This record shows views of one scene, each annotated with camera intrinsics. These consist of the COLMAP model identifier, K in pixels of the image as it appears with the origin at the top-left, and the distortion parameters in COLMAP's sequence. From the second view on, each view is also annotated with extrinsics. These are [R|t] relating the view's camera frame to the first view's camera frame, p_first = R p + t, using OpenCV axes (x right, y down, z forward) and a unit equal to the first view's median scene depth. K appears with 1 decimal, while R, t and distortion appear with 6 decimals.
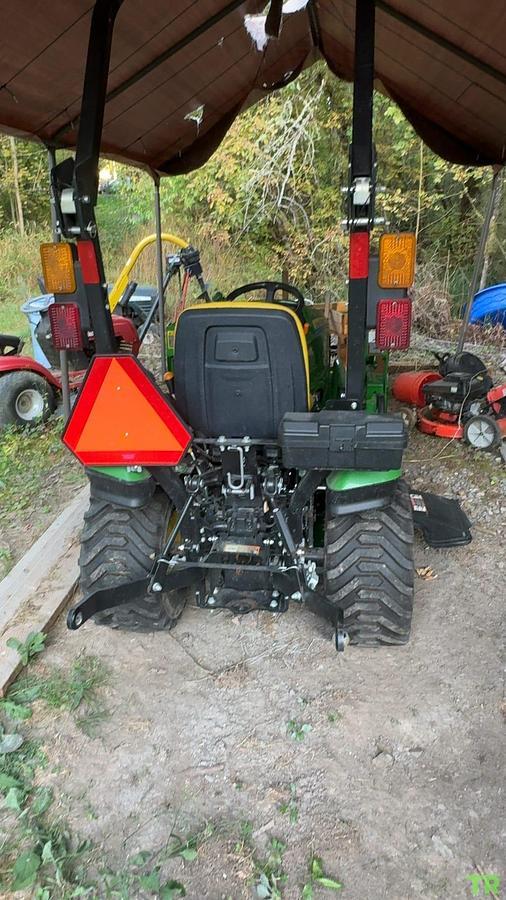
lens RADIAL K [[644.9, 0, 247.3], [0, 644.9, 449.1], [0, 0, 1]] dist [0.005514, -0.004289]
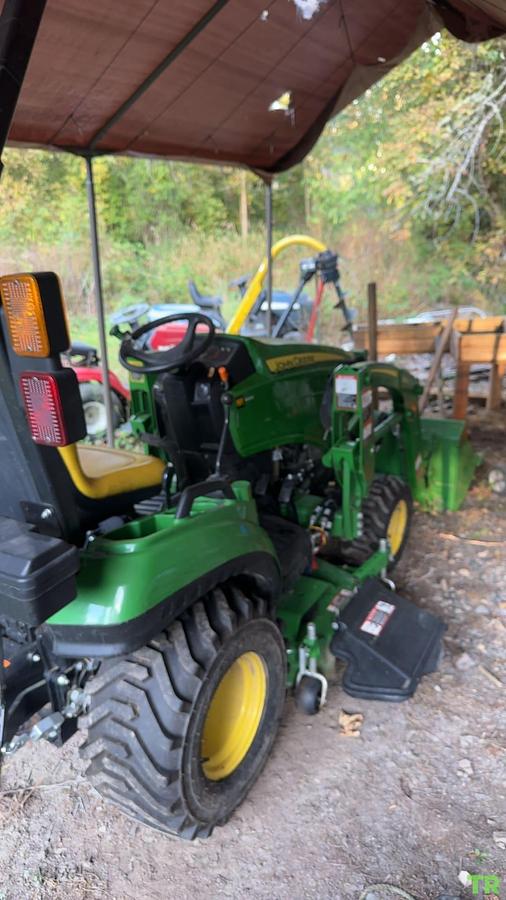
lens RADIAL K [[644.9, 0, 254.7], [0, 644.9, 447.9], [0, 0, 1]] dist [0.005514, -0.004289]
pose [[0.916902, 0.109677, -0.383746, 0.193463], [-0.106252, 0.993881, 0.030182, -0.056552], [0.384708, 0.013100, 0.922945, 0.133802]]
